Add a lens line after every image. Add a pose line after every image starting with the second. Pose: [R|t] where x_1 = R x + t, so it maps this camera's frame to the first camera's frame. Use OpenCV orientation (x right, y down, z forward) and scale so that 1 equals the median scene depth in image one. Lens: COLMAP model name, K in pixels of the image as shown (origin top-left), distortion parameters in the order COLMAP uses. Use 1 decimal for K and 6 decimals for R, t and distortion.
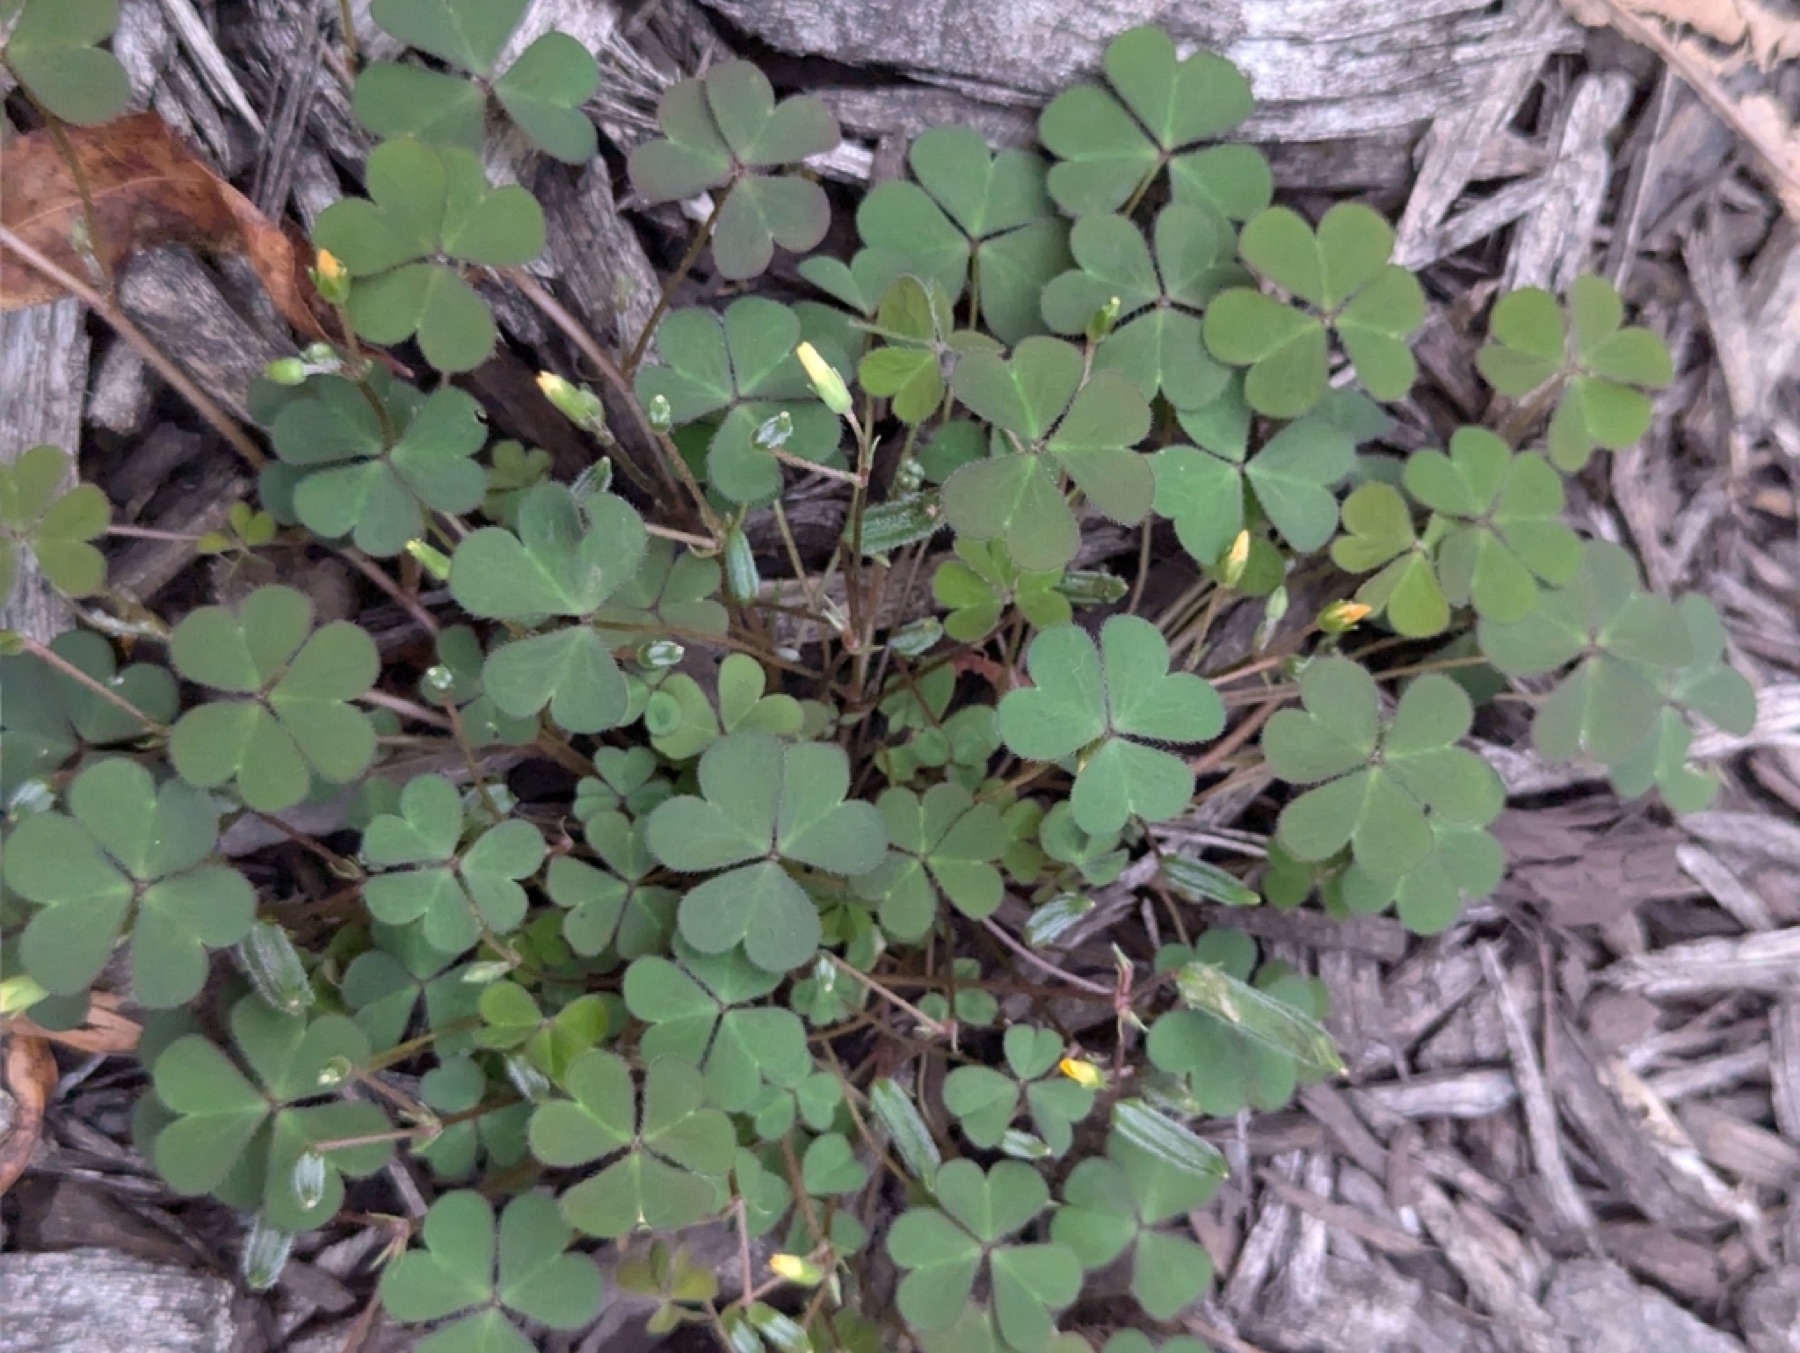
lens RADIAL K [[2822.1, 0, 900.0], [0, 2822.1, 676.5], [0, 0, 1]] dist [0.219408, -1.176192]
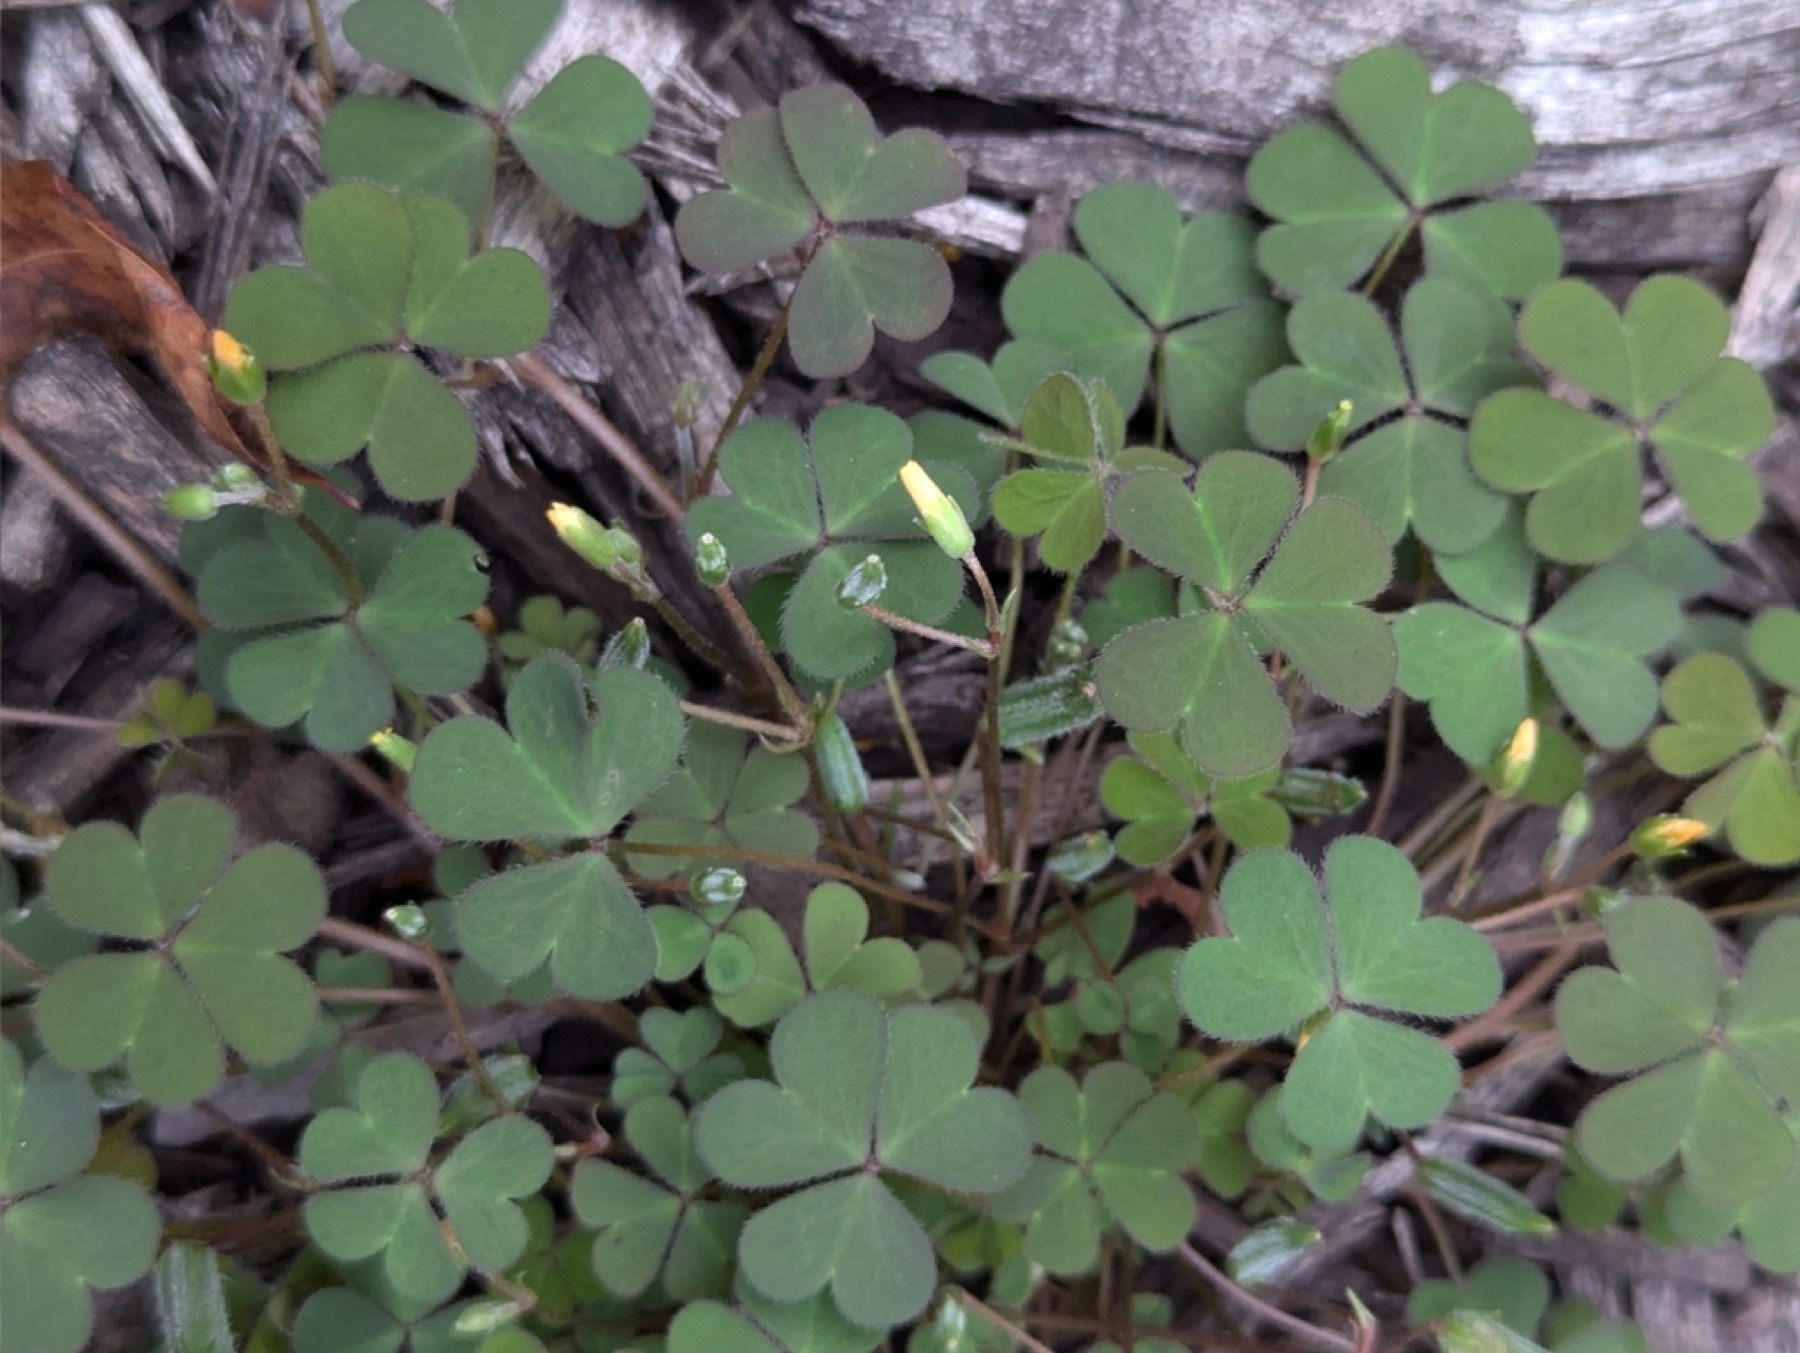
lens RADIAL K [[3225.1, 0, 900.0], [0, 3225.1, 676.5], [0, 0, 1]] dist [0.294390, -2.131361]
pose [[0.997403, 0.001386, -0.072005, 0.020353], [-0.005628, 0.998258, -0.058733, -0.011973], [0.071798, 0.058986, 0.995673, 0.152213]]
